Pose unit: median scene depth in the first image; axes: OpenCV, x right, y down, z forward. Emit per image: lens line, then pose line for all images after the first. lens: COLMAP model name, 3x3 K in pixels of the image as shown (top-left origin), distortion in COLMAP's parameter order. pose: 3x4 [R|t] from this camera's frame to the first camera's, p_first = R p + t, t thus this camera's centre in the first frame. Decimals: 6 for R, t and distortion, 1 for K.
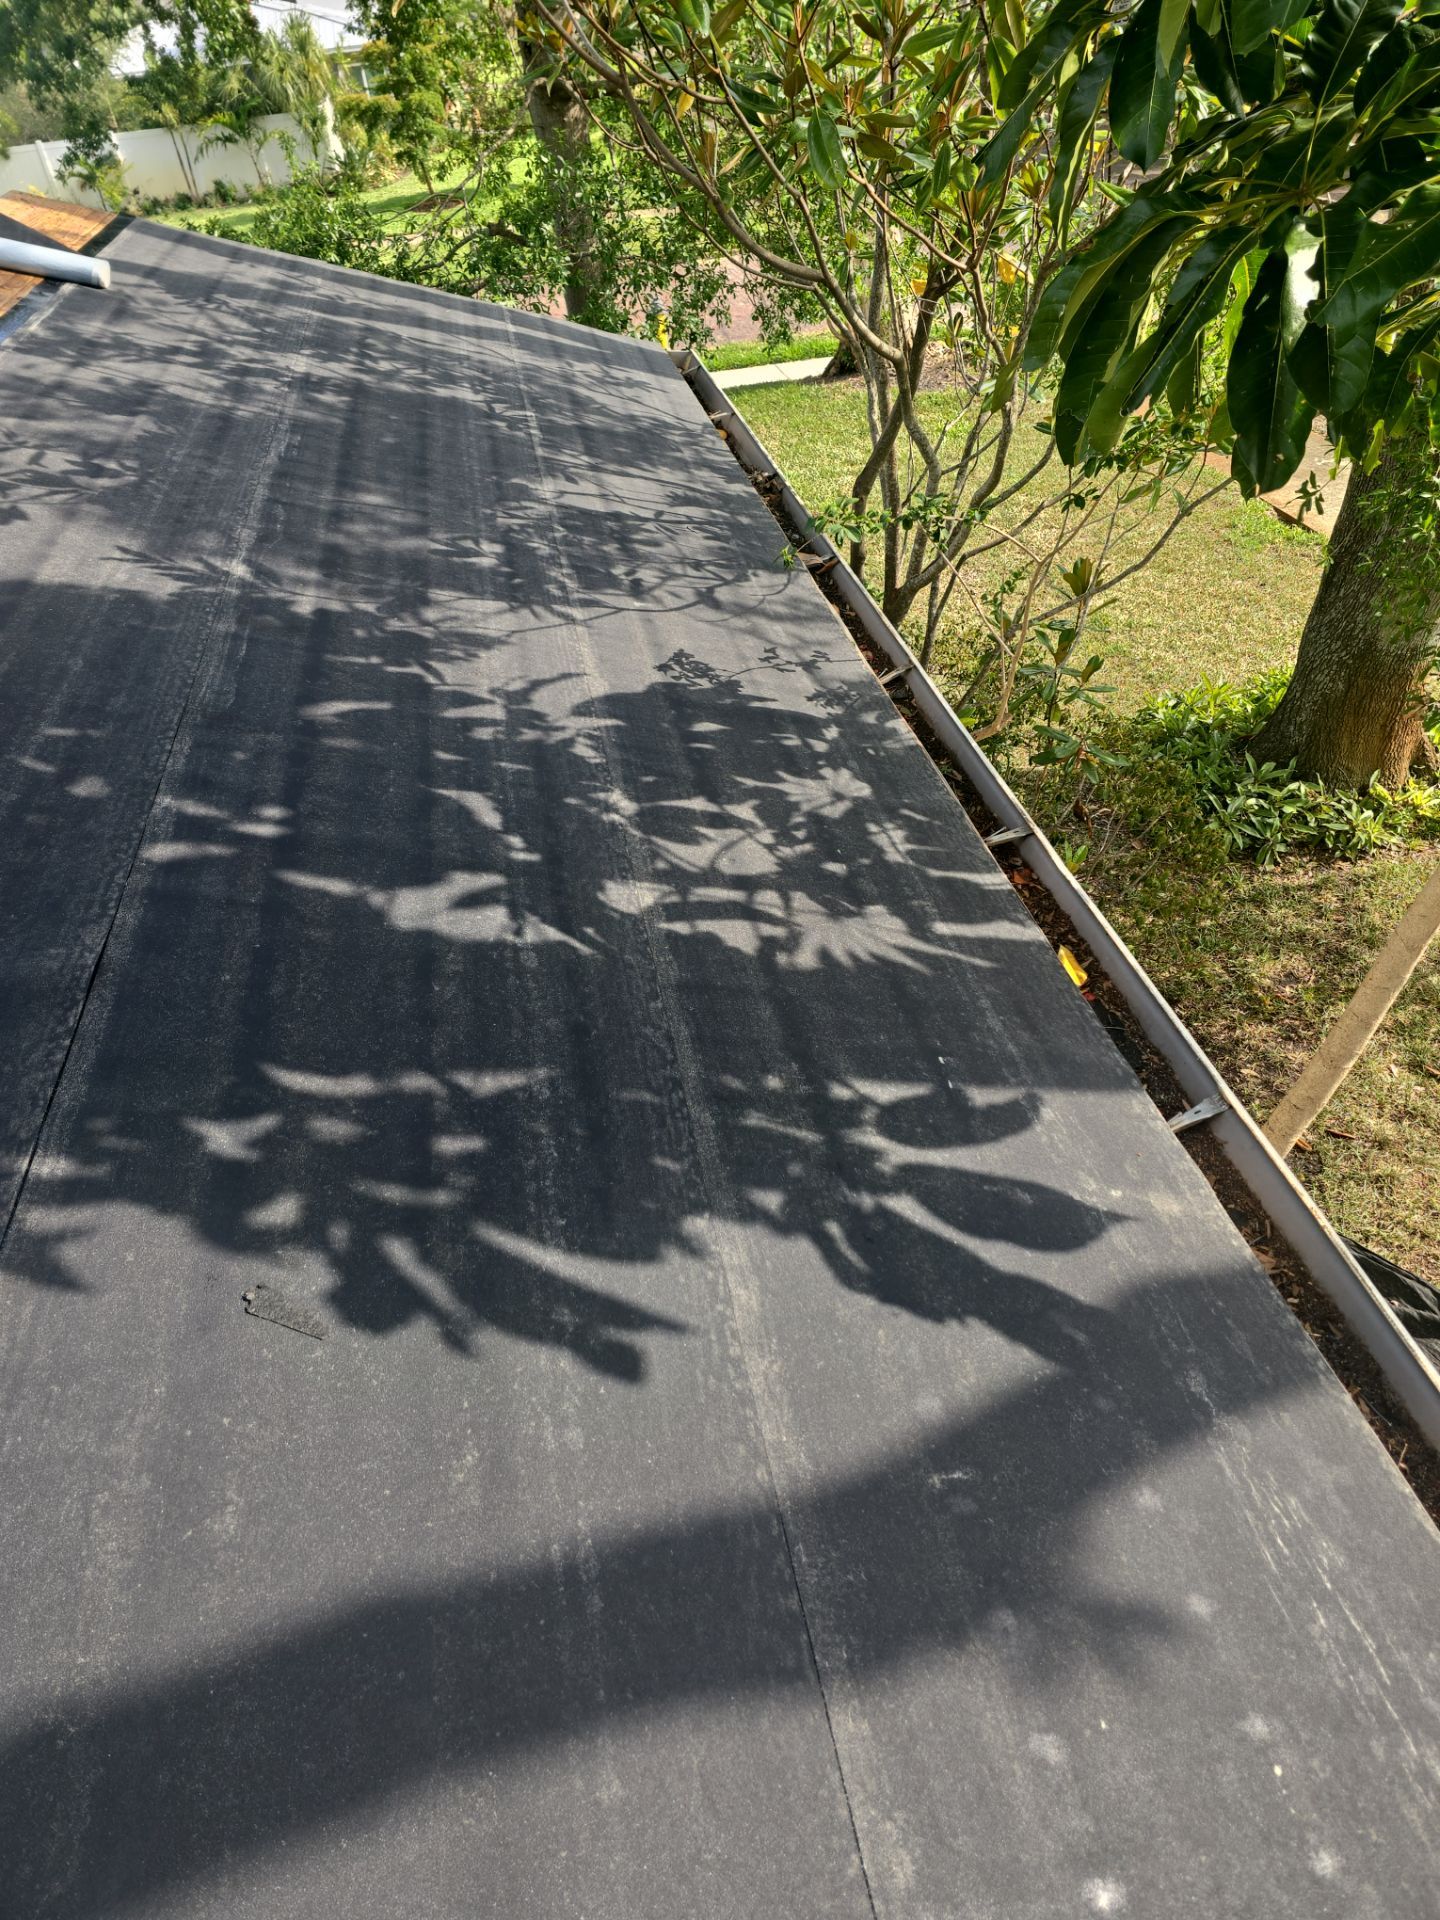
lens RADIAL K [[1295.2, 0, 734.6], [0, 1295.2, 953.7], [0, 0, 1]] dist [0.052882, -0.047188]
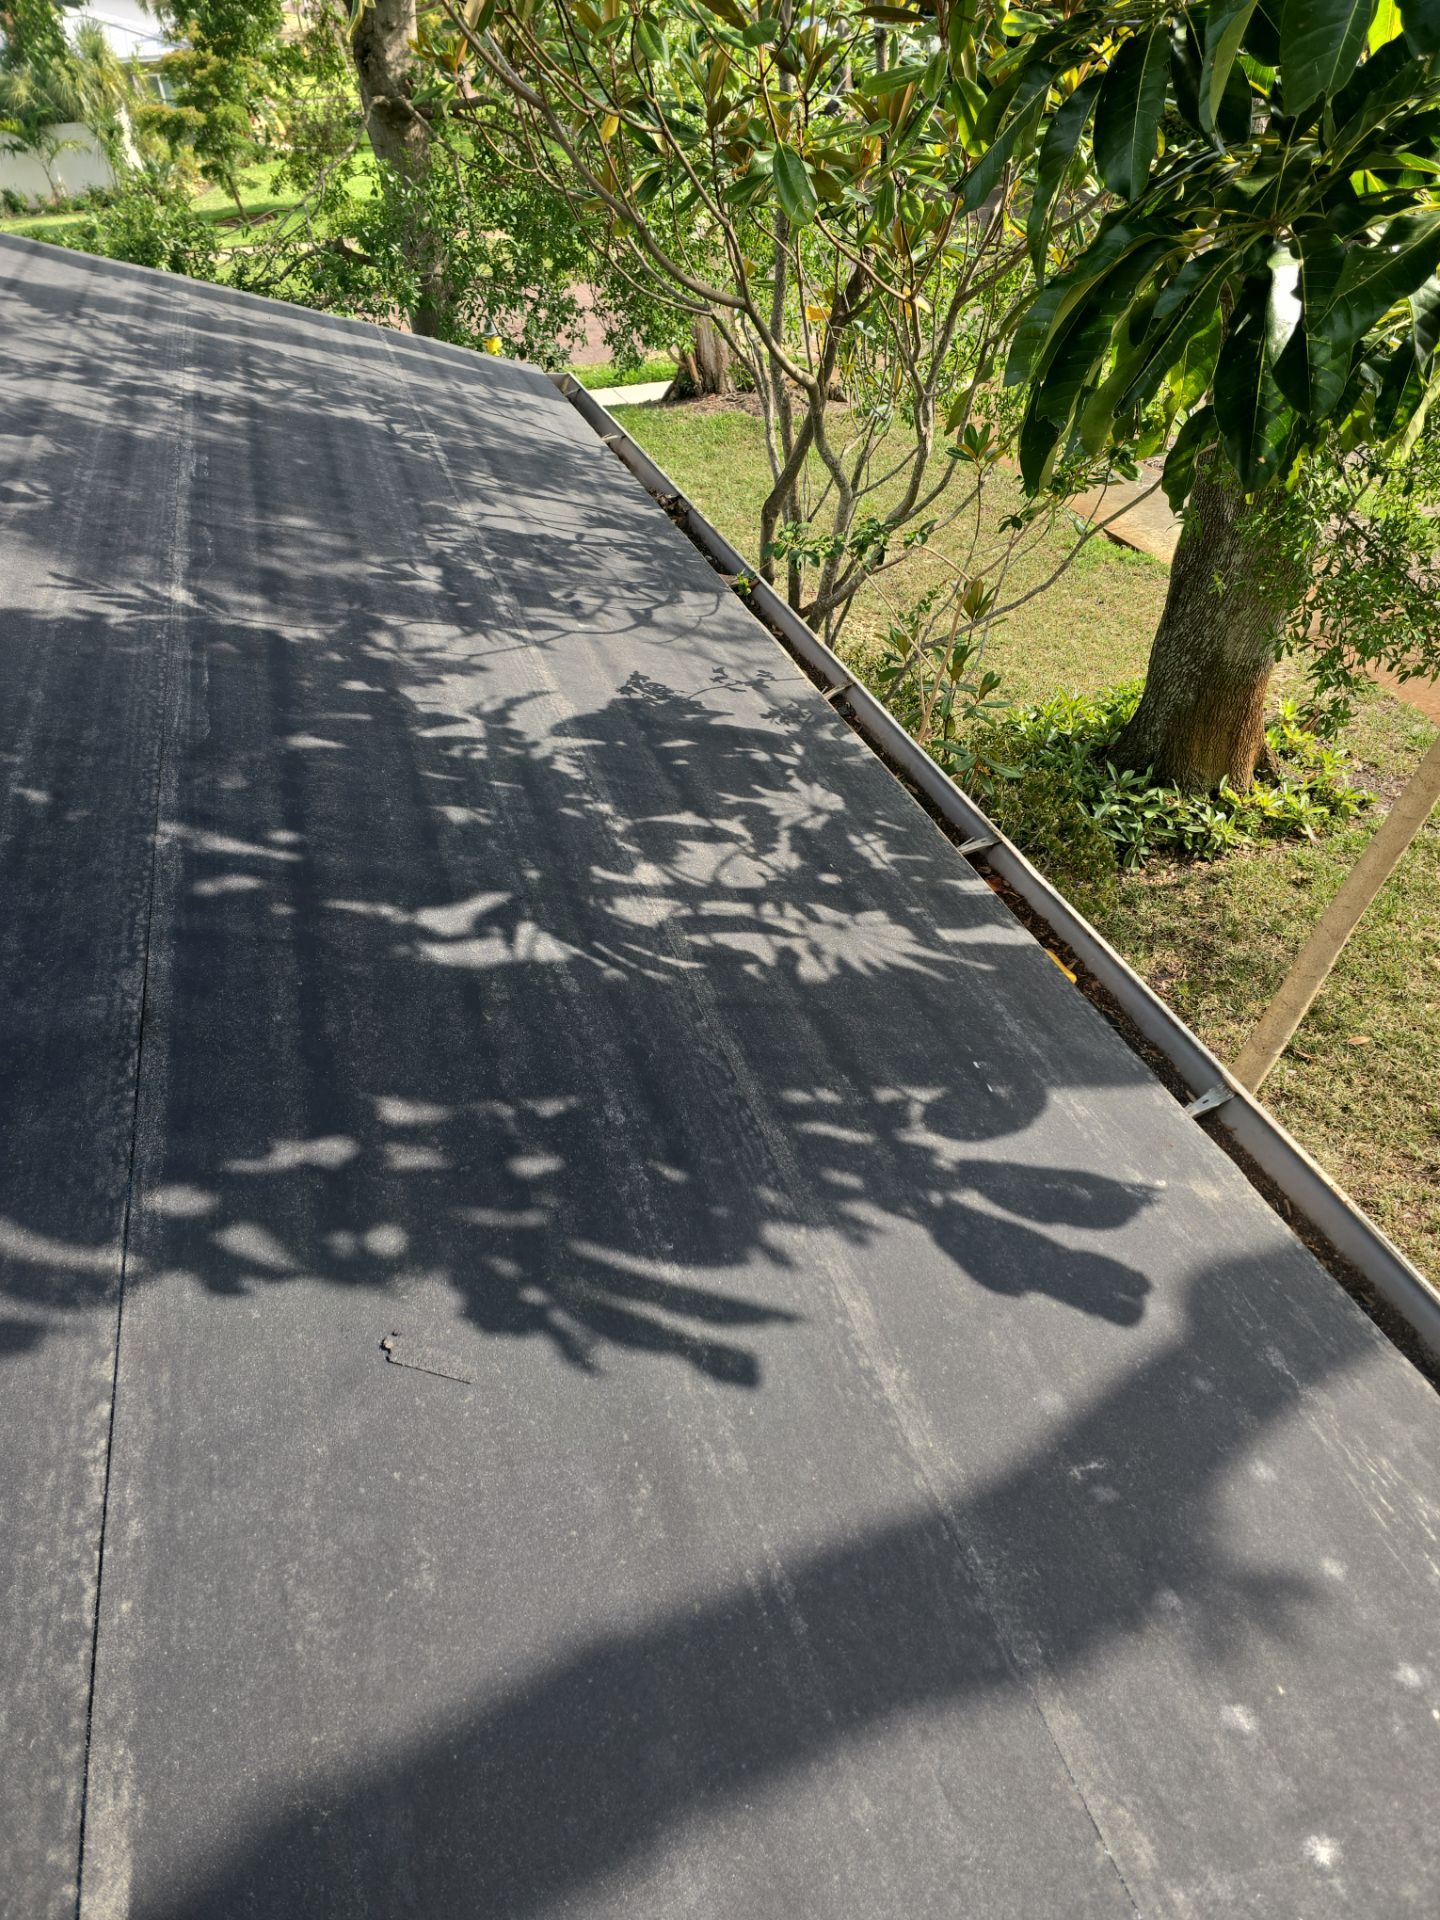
lens RADIAL K [[1295.2, 0, 705.0], [0, 1295.2, 955.1], [0, 0, 1]] dist [0.052882, -0.047188]
pose [[0.991188, -0.043658, 0.125064, -0.156778], [0.045466, 0.998898, -0.011635, -0.001849], [-0.124418, 0.017219, 0.992081, 0.007742]]
